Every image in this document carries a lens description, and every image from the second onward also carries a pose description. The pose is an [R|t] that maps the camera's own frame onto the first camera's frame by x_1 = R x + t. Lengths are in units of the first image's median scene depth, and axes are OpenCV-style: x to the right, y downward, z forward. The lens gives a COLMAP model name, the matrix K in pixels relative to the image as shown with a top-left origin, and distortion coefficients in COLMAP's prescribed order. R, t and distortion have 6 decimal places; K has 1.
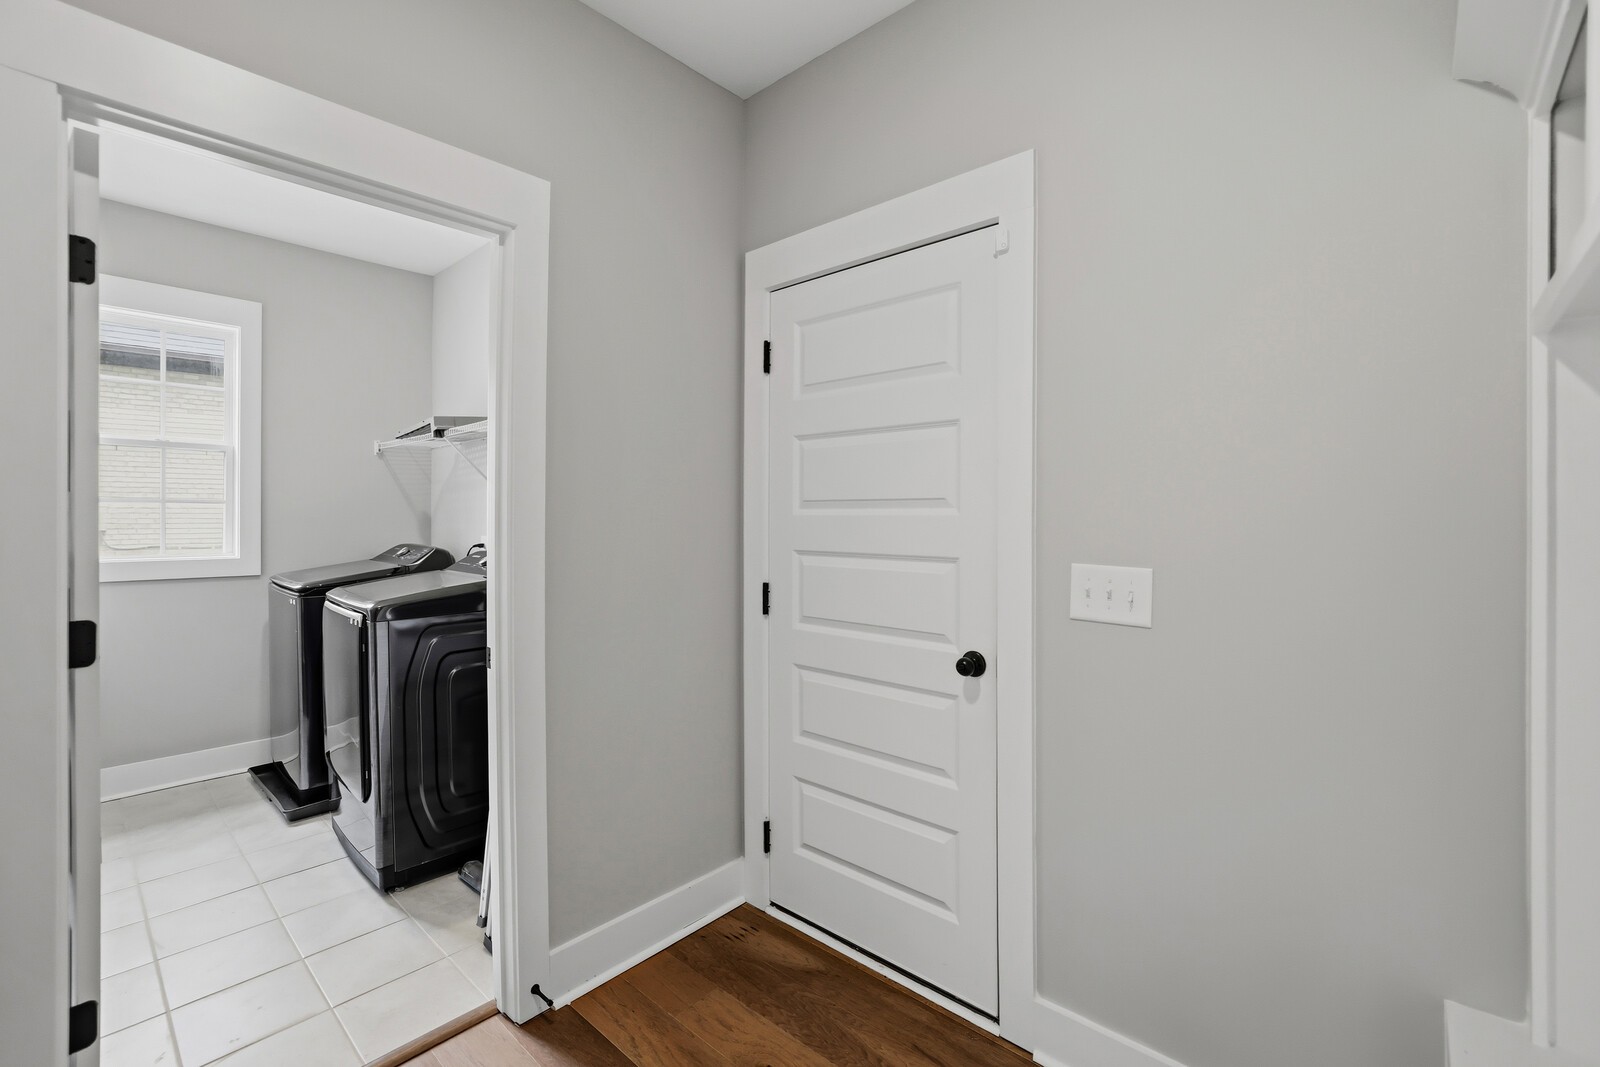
lens RADIAL K [[690.8, 0, 794.9], [0, 690.8, 518.7], [0, 0, 1]] dist [-0.036294, 0.010343]
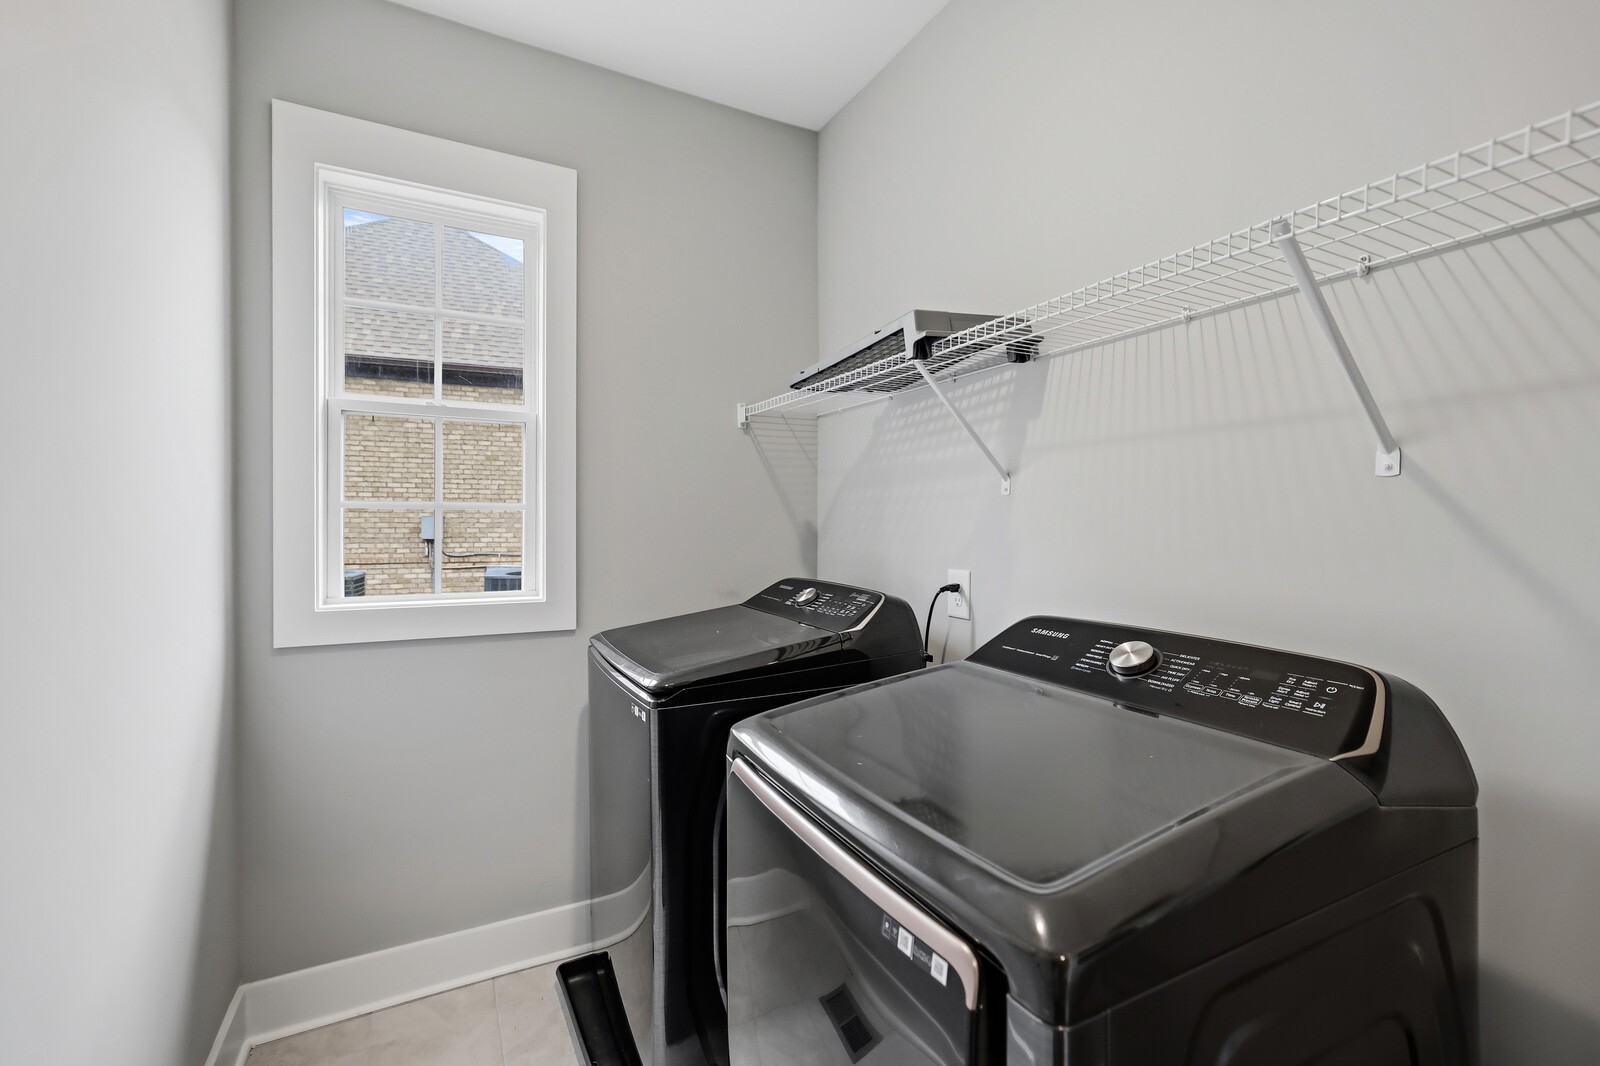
lens RADIAL K [[690.8, 0, 794.9], [0, 690.8, 518.2], [0, 0, 1]] dist [-0.036294, 0.010343]
pose [[0.944309, -0.008592, -0.328948, -0.405562], [0.005275, 0.999926, -0.010975, -0.008311], [0.329018, 0.008628, 0.944284, 0.490905]]
